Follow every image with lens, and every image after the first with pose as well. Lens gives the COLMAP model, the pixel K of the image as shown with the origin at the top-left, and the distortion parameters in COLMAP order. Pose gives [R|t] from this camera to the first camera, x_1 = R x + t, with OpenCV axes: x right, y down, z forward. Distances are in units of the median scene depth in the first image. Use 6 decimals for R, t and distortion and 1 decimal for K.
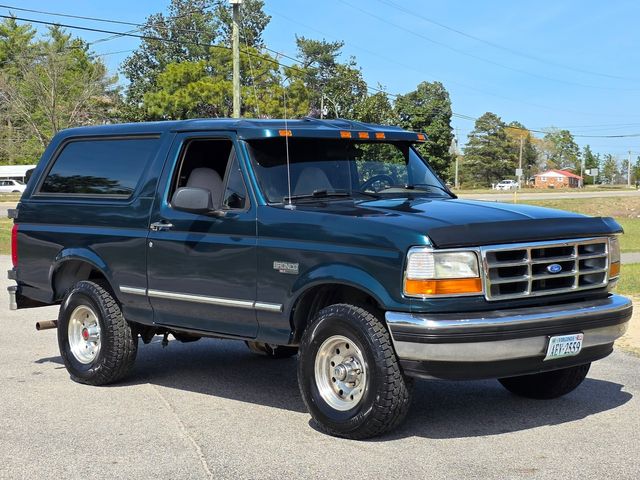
lens RADIAL K [[1189.3, 0, 320.0], [0, 1189.3, 240.0], [0, 0, 1]] dist [0.014237, -0.075367]
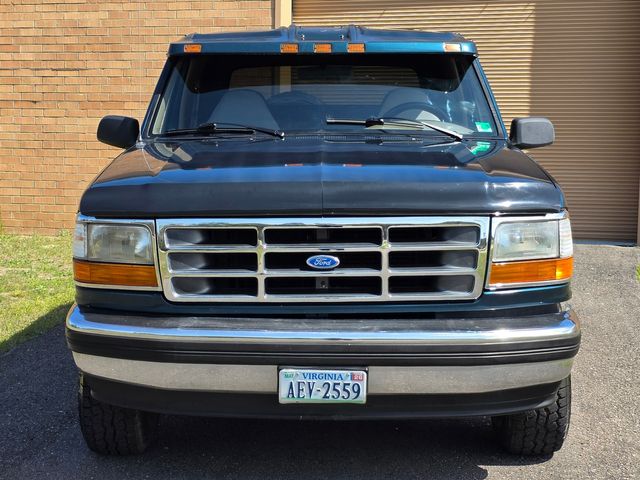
lens RADIAL K [[1189.3, 0, 320.0], [0, 1189.3, 240.0], [0, 0, 1]] dist [0.014237, -0.075367]
pose [[0.756366, 0.093937, -0.647369, 0.612152], [-0.039792, 0.994410, 0.097802, -0.049688], [0.652938, -0.048214, 0.755876, 0.536825]]
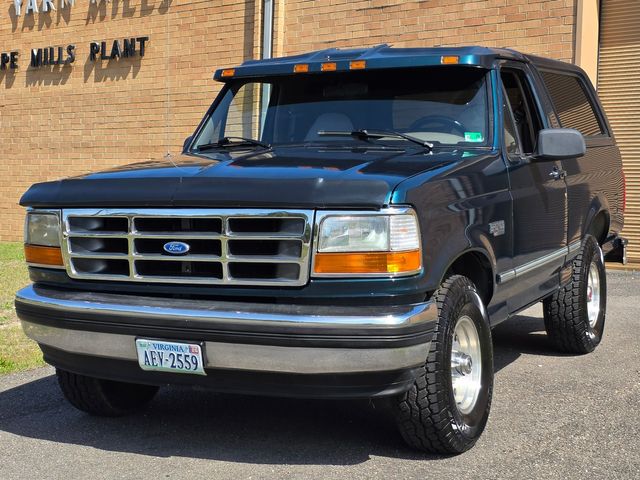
lens RADIAL K [[1189.3, 0, 320.0], [0, 1189.3, 240.0], [0, 0, 1]] dist [0.014237, -0.075367]
pose [[0.400906, 0.081616, -0.912477, 0.900580], [-0.033240, 0.996664, 0.074542, -0.037478], [0.915516, 0.000446, 0.402281, 0.807350]]
